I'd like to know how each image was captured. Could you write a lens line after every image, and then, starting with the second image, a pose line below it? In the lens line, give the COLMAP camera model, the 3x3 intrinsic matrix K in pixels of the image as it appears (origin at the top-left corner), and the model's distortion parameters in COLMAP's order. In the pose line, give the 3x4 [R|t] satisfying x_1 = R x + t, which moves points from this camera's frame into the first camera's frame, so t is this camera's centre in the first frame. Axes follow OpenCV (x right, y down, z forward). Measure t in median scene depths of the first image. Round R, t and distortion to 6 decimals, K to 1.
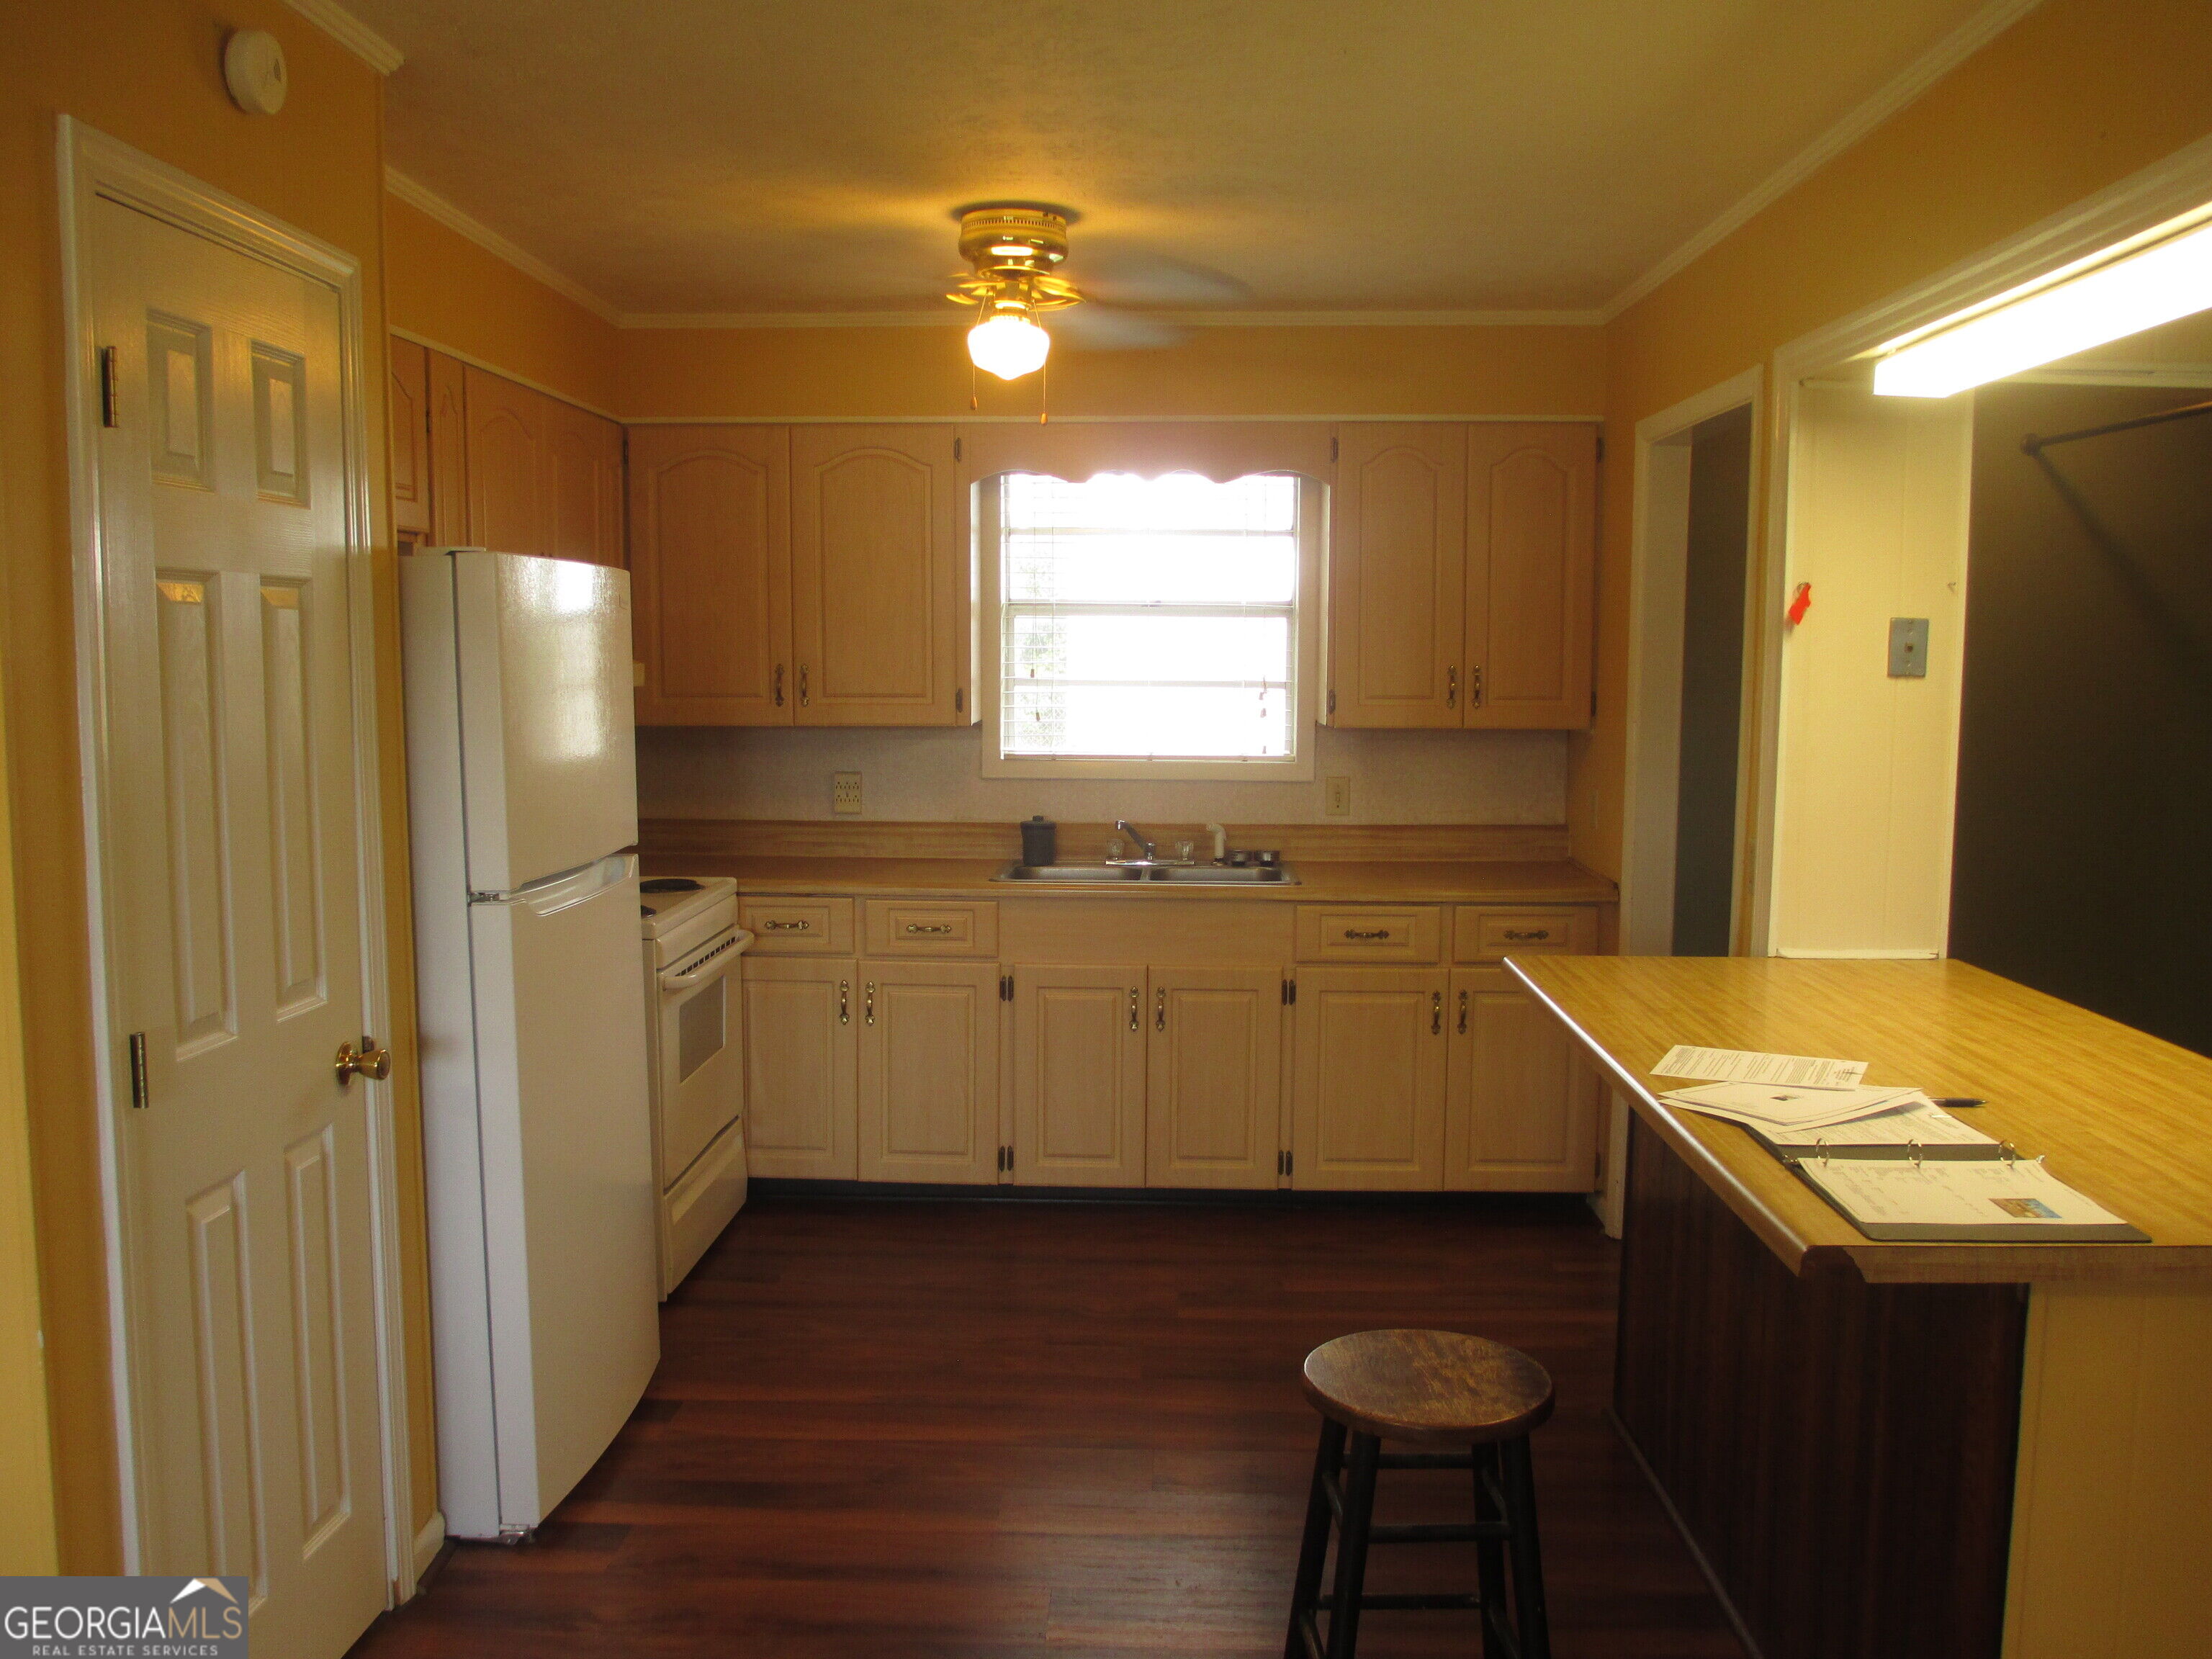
lens RADIAL K [[1830.5, 0, 1106.0], [0, 1830.5, 879.6], [0, 0, 1]] dist [-0.050424, -0.006936]
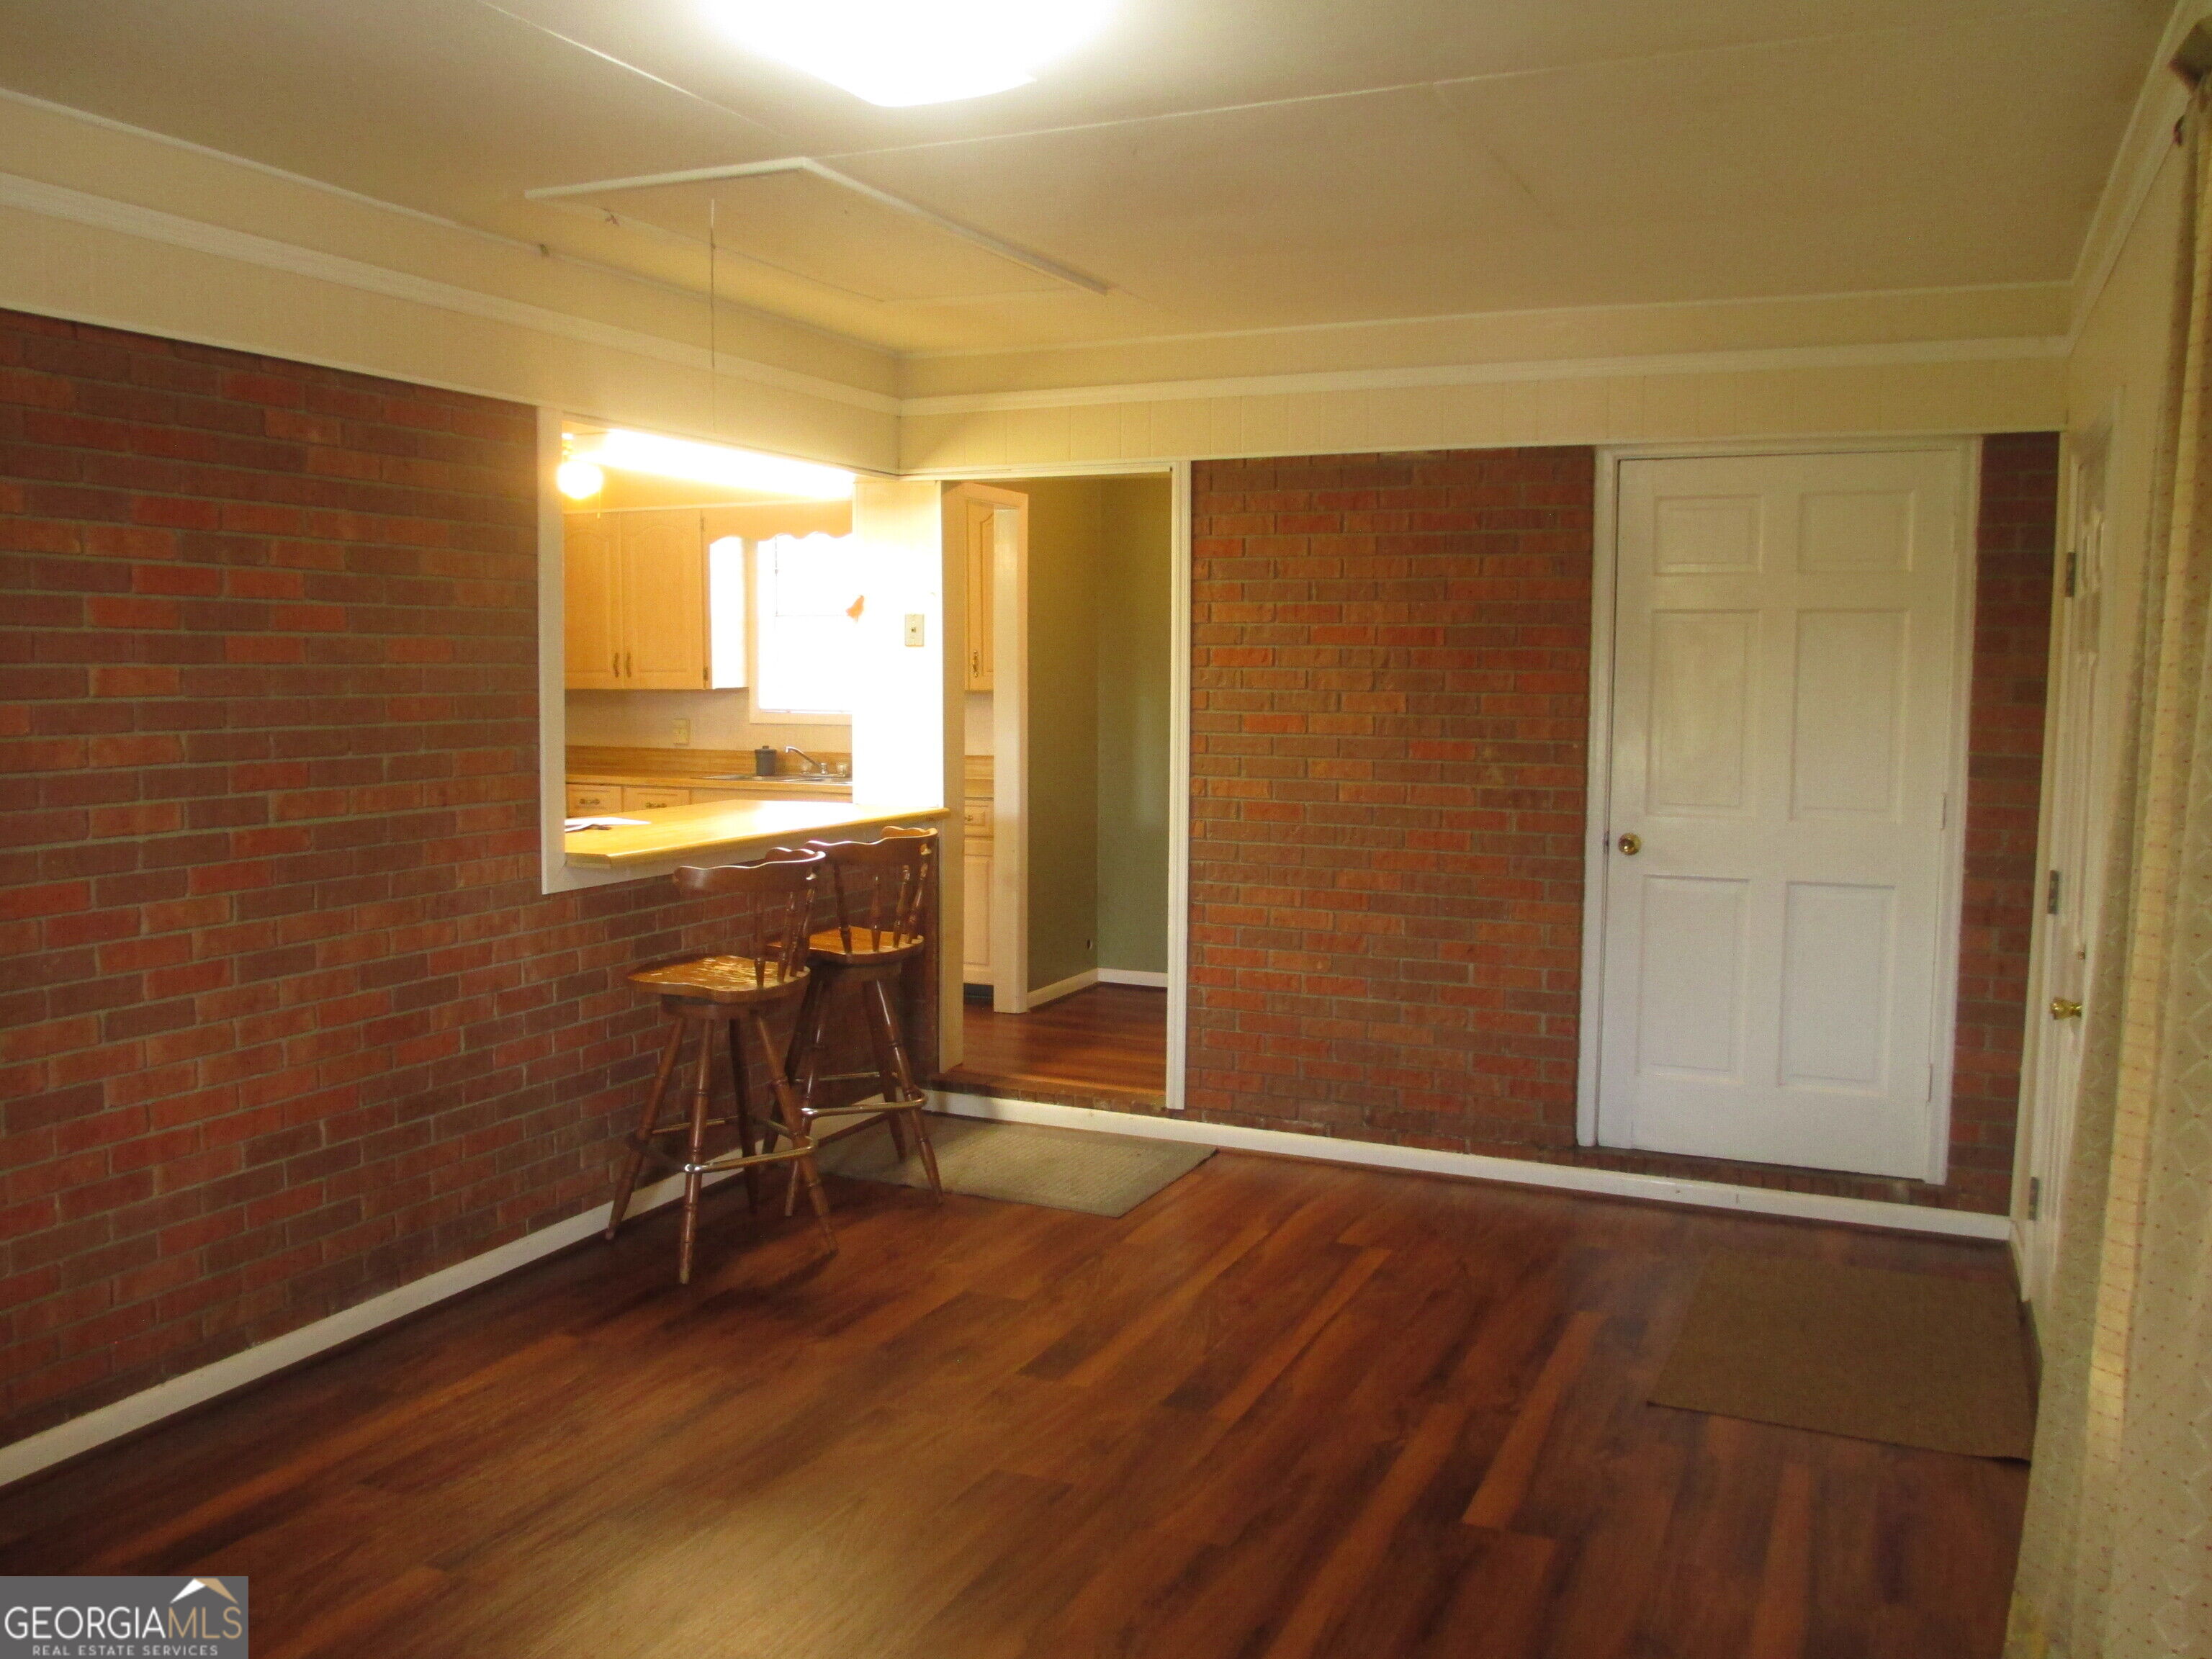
lens RADIAL K [[1803.7, 0, 1106.0], [0, 1803.7, 829.5], [0, 0, 1]] dist [-0.052233, 0.009525]
pose [[0.930380, 0.033108, -0.365099, 0.859400], [-0.047381, 0.998420, -0.030200, 0.075325], [0.363523, 0.045396, 0.930479, -0.381681]]
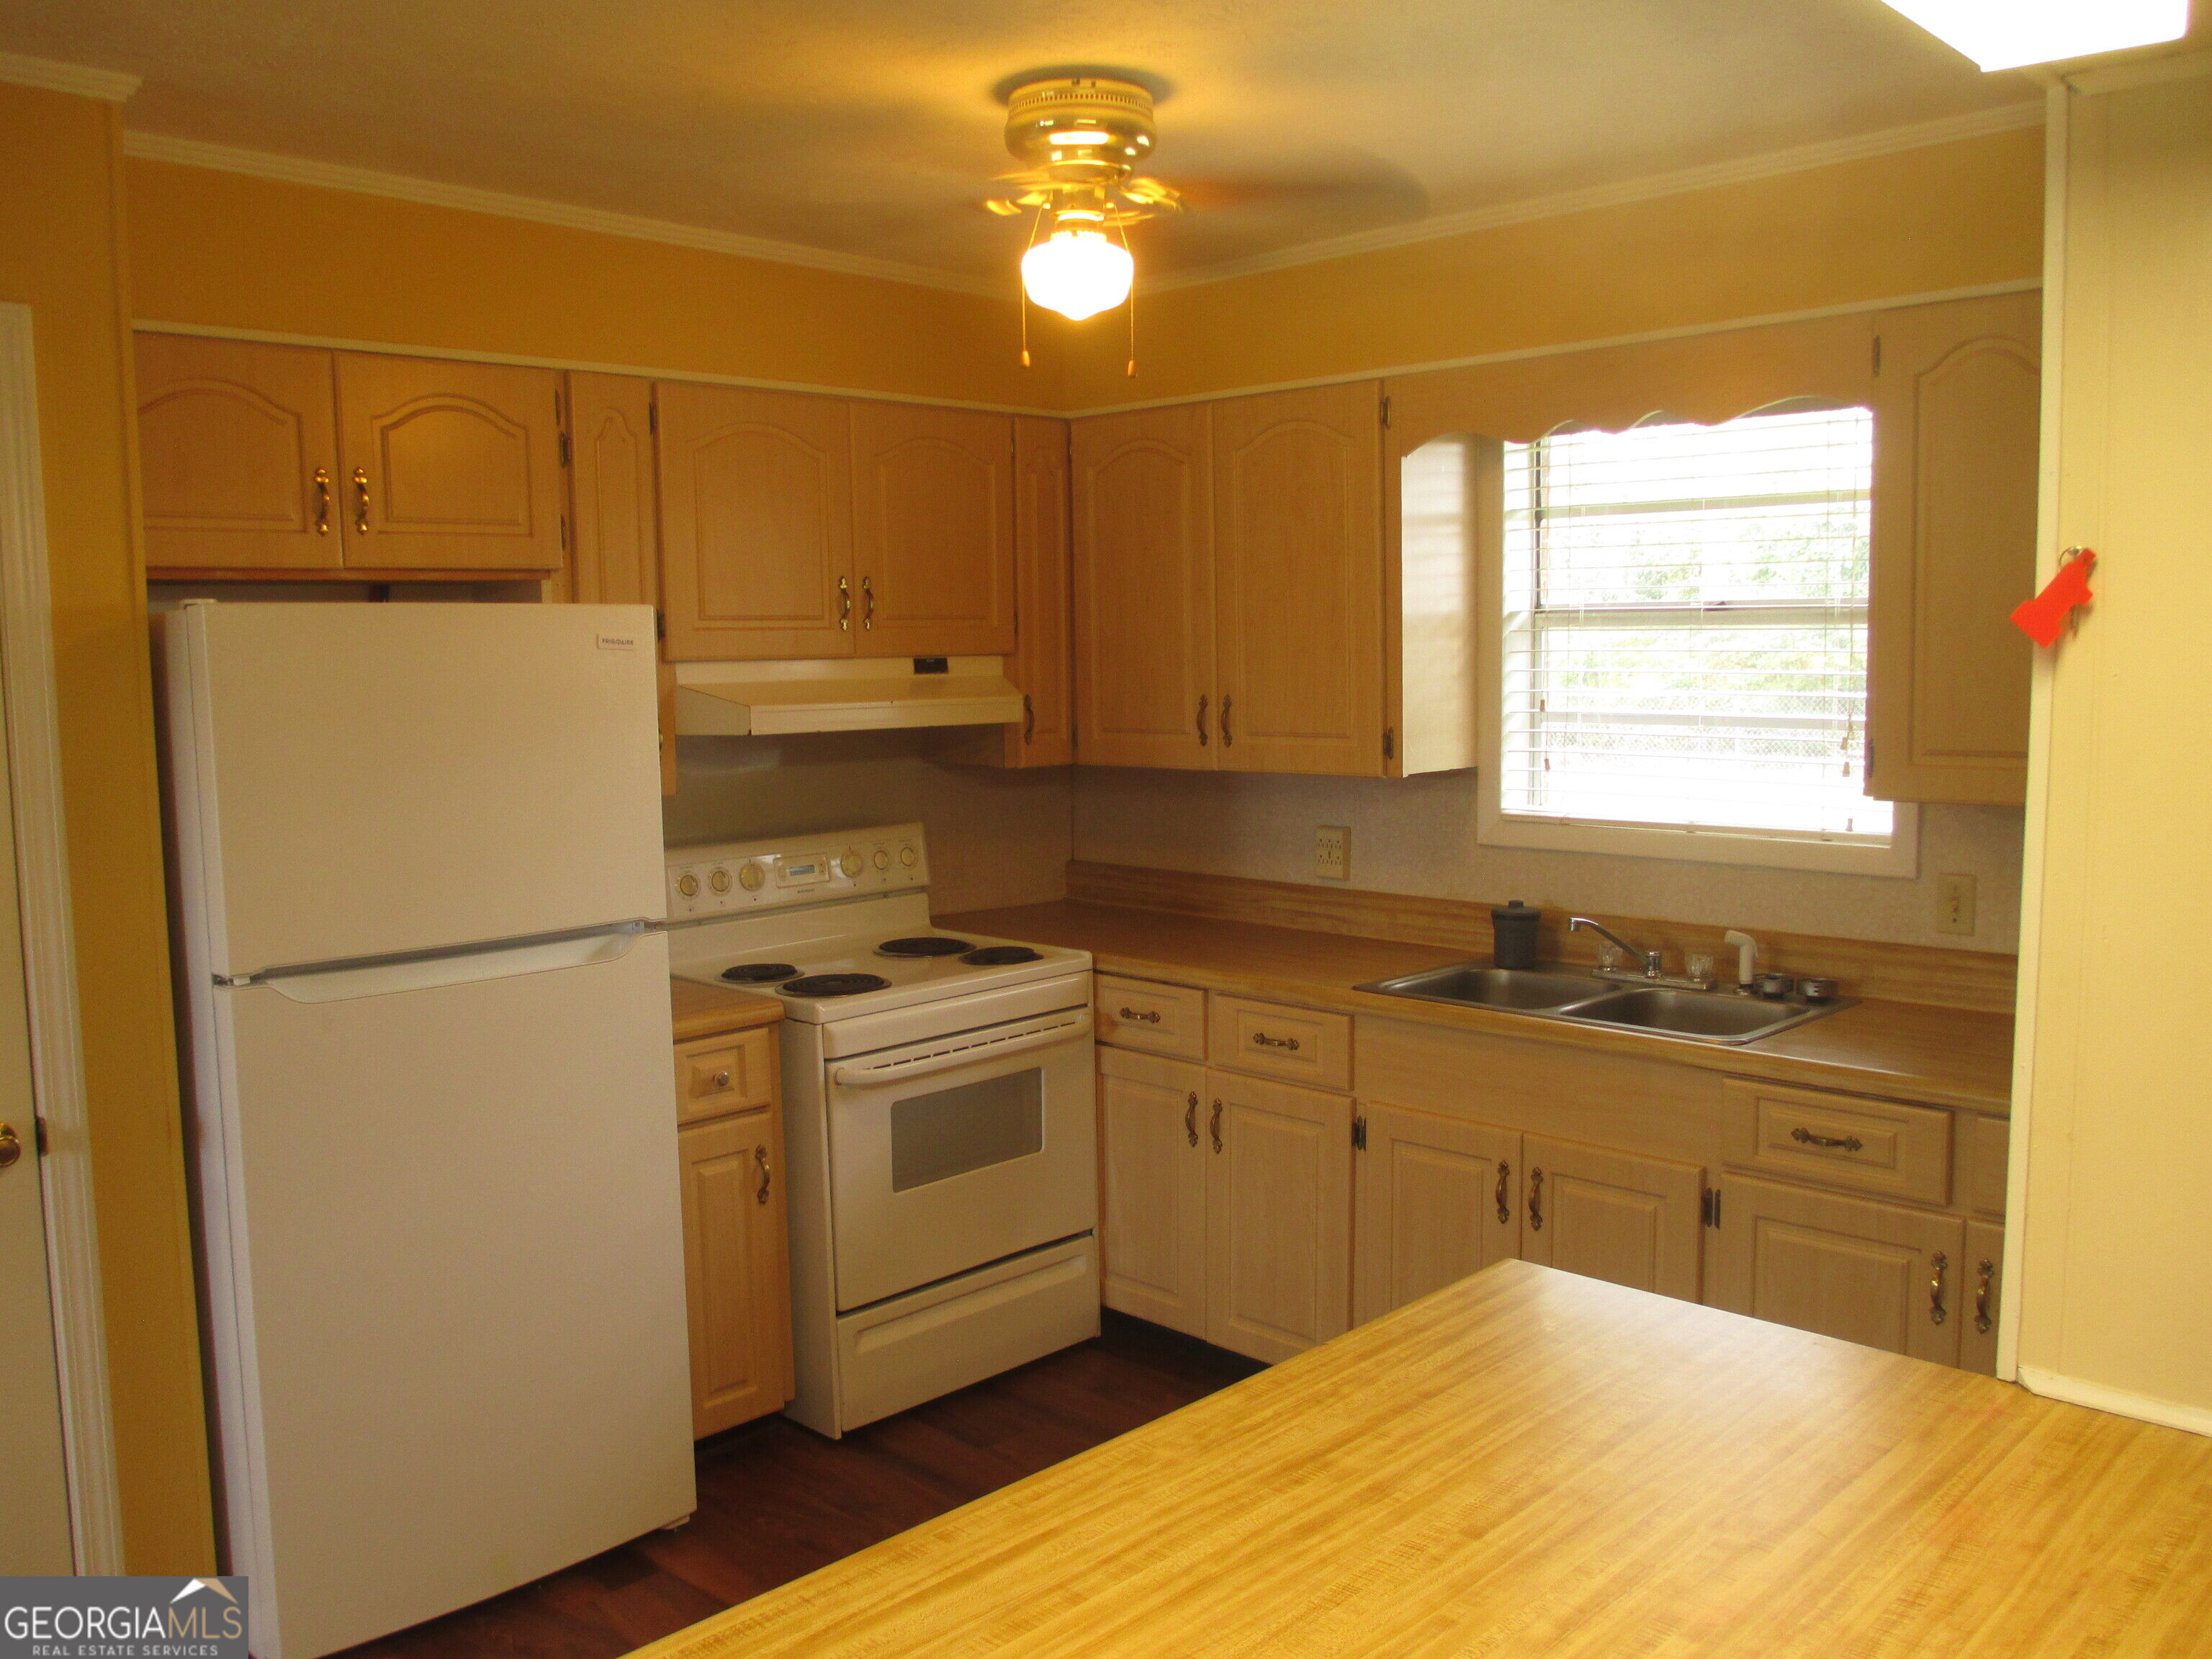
lens RADIAL K [[1830.5, 0, 1106.0], [0, 1830.5, 879.6], [0, 0, 1]] dist [-0.050424, -0.006936]
pose [[0.749406, 0.067760, -0.658634, 0.335710], [-0.065593, 0.997454, 0.027985, -0.055226], [0.658854, 0.022229, 0.751943, 0.354034]]
